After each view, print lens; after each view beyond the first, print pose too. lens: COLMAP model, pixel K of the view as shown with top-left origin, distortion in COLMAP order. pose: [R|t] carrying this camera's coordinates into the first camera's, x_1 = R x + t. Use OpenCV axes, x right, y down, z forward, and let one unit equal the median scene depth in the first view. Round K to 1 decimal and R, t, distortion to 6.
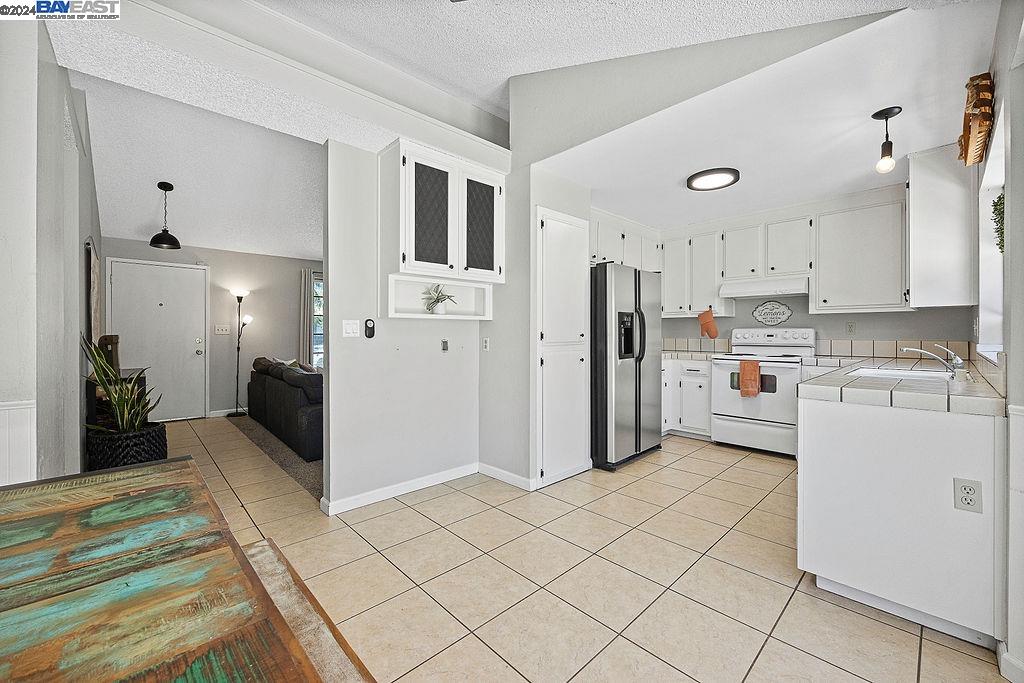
lens RADIAL K [[413.8, 0, 518.0], [0, 413.8, 332.4], [0, 0, 1]] dist [-0.001067, -0.001013]
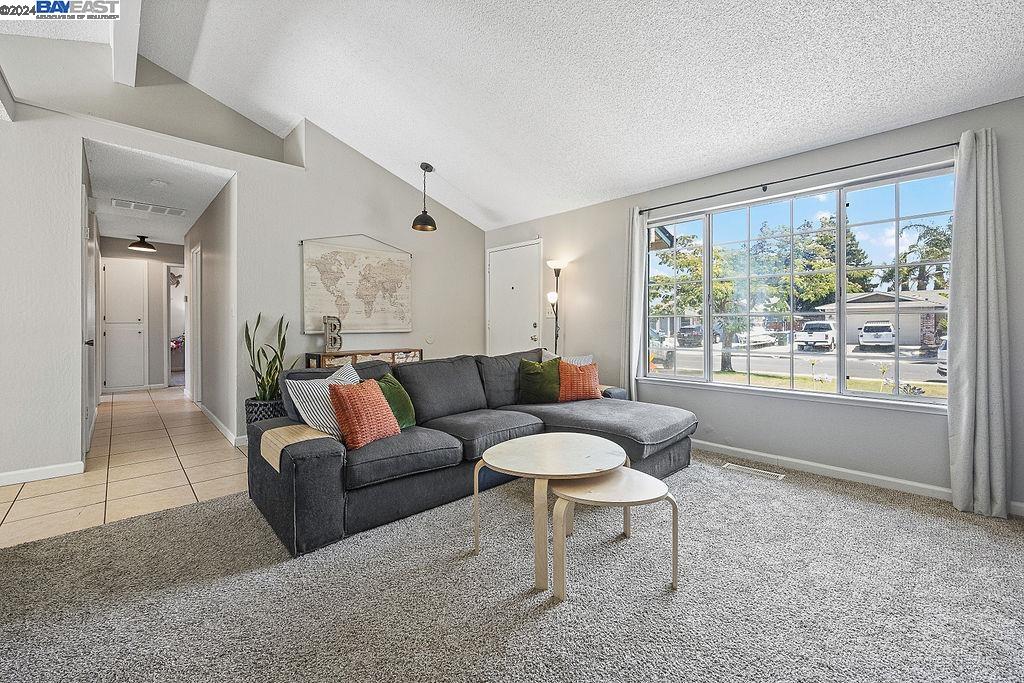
lens RADIAL K [[413.8, 0, 514.9], [0, 413.8, 327.3], [0, 0, 1]] dist [-0.001067, -0.001013]
pose [[0.000519, 0.007611, -0.999971, 0.111726], [-0.003207, 0.999966, 0.007610, 0.017679], [0.999995, 0.003202, 0.000543, 0.928430]]
